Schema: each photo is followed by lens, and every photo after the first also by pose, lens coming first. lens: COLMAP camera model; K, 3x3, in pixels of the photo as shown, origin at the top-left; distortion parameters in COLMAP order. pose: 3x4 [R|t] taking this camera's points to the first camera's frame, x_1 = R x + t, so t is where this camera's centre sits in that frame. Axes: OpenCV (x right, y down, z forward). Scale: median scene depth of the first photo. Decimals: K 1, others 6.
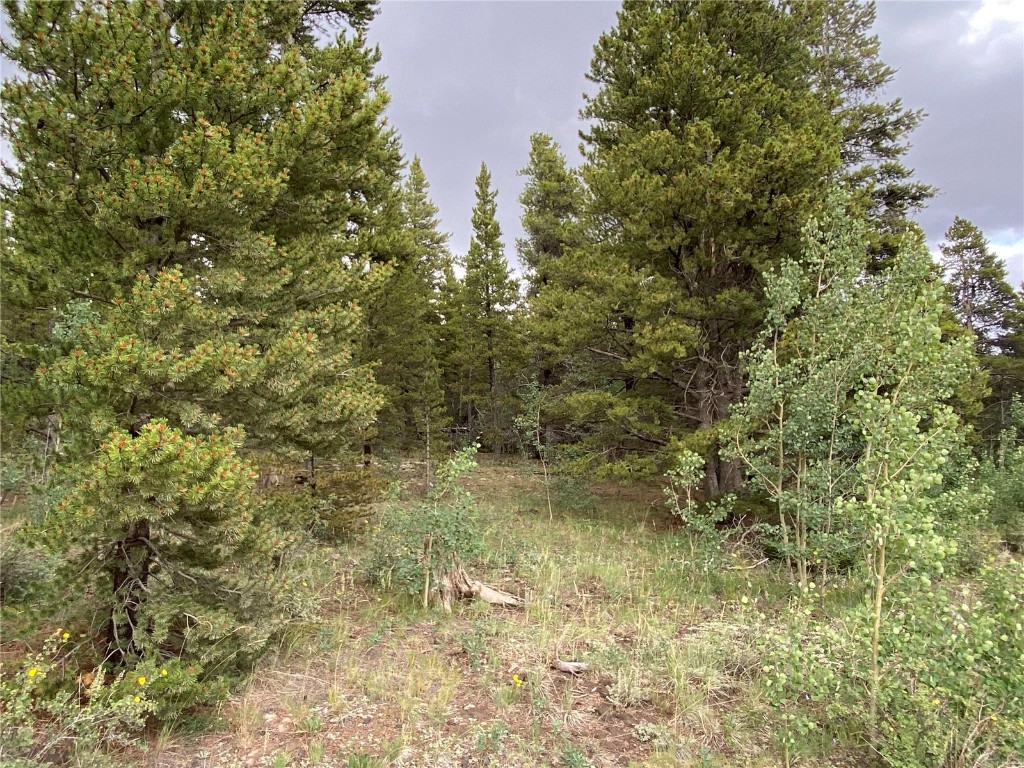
lens RADIAL K [[655.9, 0, 511.9], [0, 655.9, 383.2], [0, 0, 1]] dist [-0.006638, -0.002763]
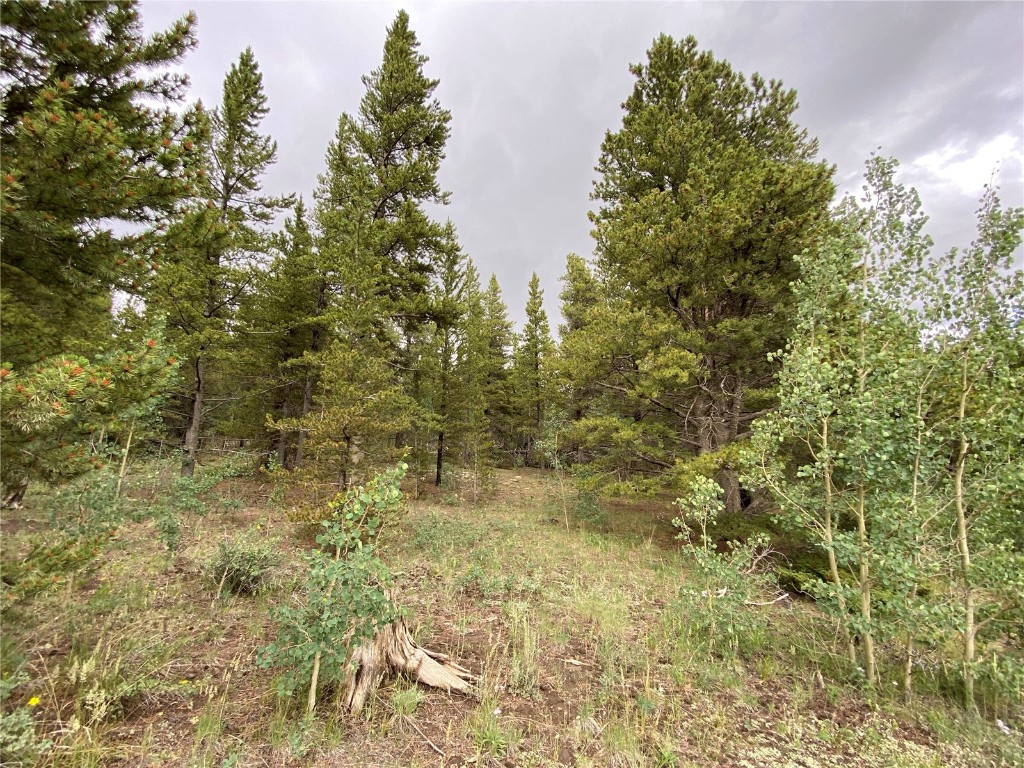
lens RADIAL K [[412.0, 0, 511.8], [0, 412.0, 386.5], [0, 0, 1]] dist [-0.013314, -0.000386]
pose [[0.992499, -0.002697, -0.122224, 0.057831], [-0.008442, 0.995859, -0.090524, 0.024084], [0.121962, 0.090877, 0.988366, 0.277854]]
